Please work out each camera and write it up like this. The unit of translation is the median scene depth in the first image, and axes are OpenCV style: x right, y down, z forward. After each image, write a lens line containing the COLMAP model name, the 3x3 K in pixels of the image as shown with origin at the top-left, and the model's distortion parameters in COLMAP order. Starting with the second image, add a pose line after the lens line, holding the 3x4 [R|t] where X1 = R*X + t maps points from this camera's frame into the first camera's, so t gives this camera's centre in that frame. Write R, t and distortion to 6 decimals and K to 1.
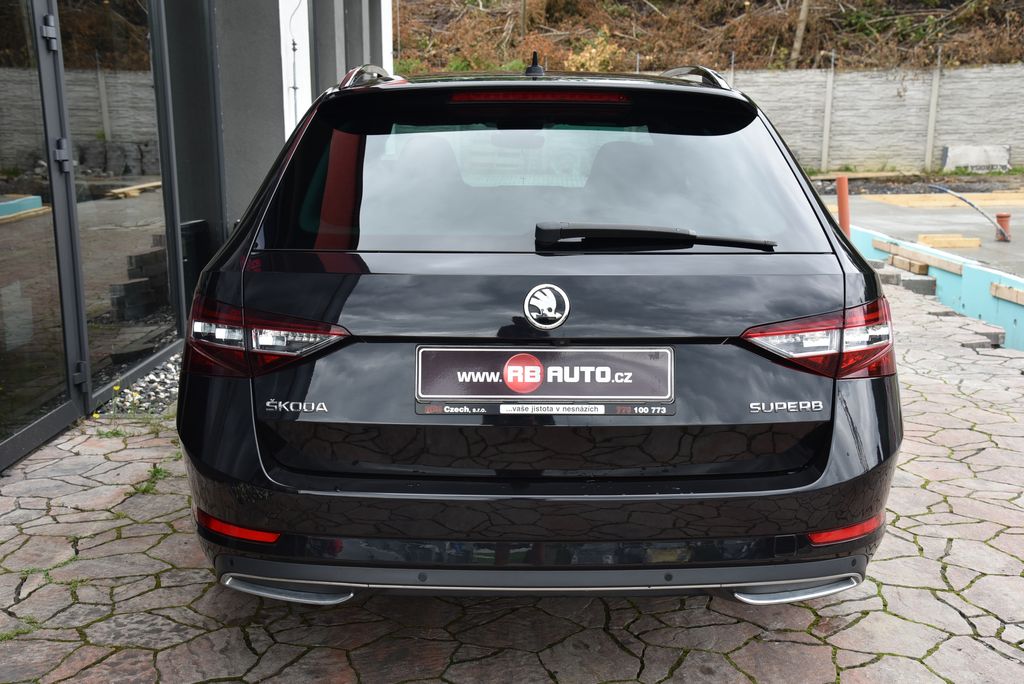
lens RADIAL K [[1187.3, 0, 512.0], [0, 1187.3, 342.0], [0, 0, 1]] dist [0.107435, 0.047759]
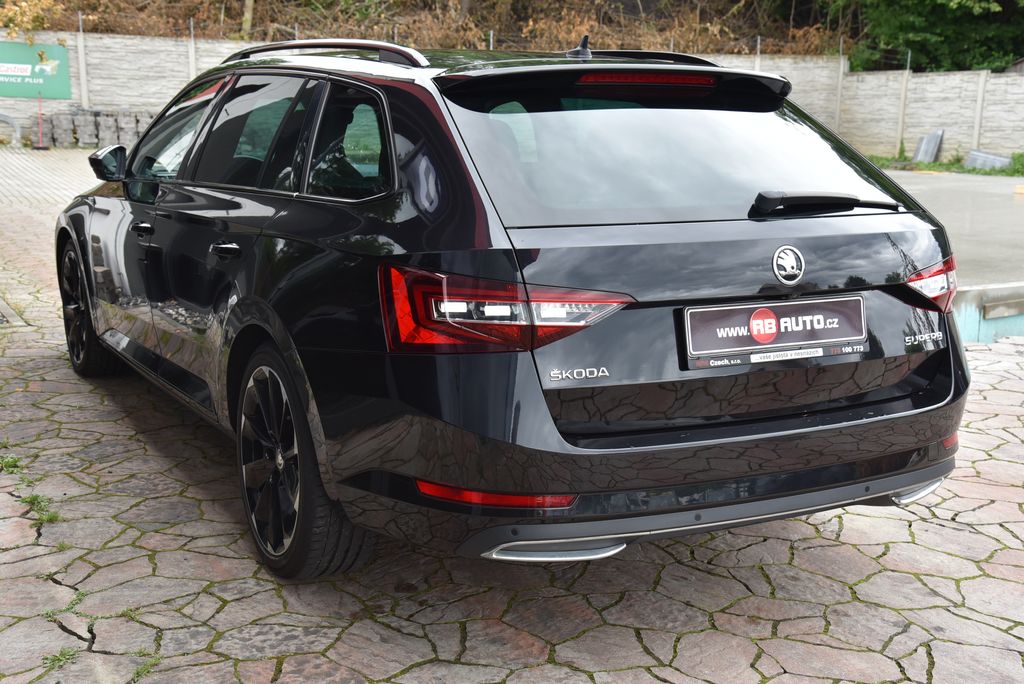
lens RADIAL K [[1238.7, 0, 512.0], [0, 1238.7, 342.0], [0, 0, 1]] dist [0.190837, -0.002691]
pose [[0.879725, -0.078225, 0.469004, -0.761996], [0.072392, 0.996910, 0.030488, -0.011976], [-0.469940, 0.007131, 0.882670, 0.060942]]
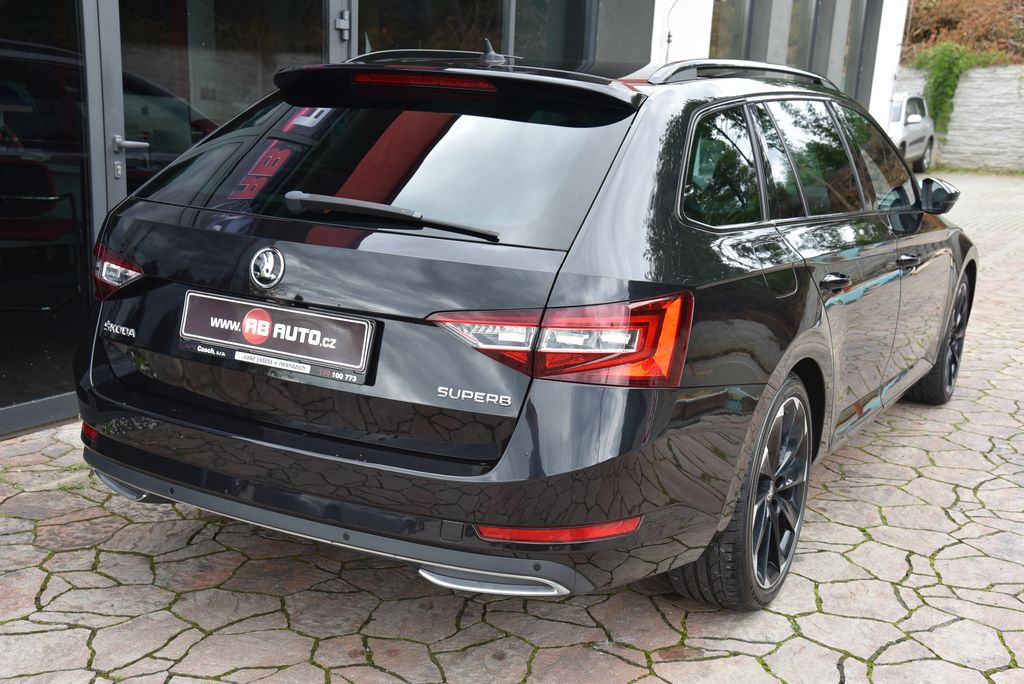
lens RADIAL K [[1187.3, 0, 512.0], [0, 1187.3, 342.0], [0, 0, 1]] dist [0.107435, 0.047759]
pose [[0.869091, 0.140737, -0.474209, 0.742710], [-0.136243, 0.989697, 0.044029, -0.040273], [0.475520, 0.026342, 0.879310, 0.138643]]
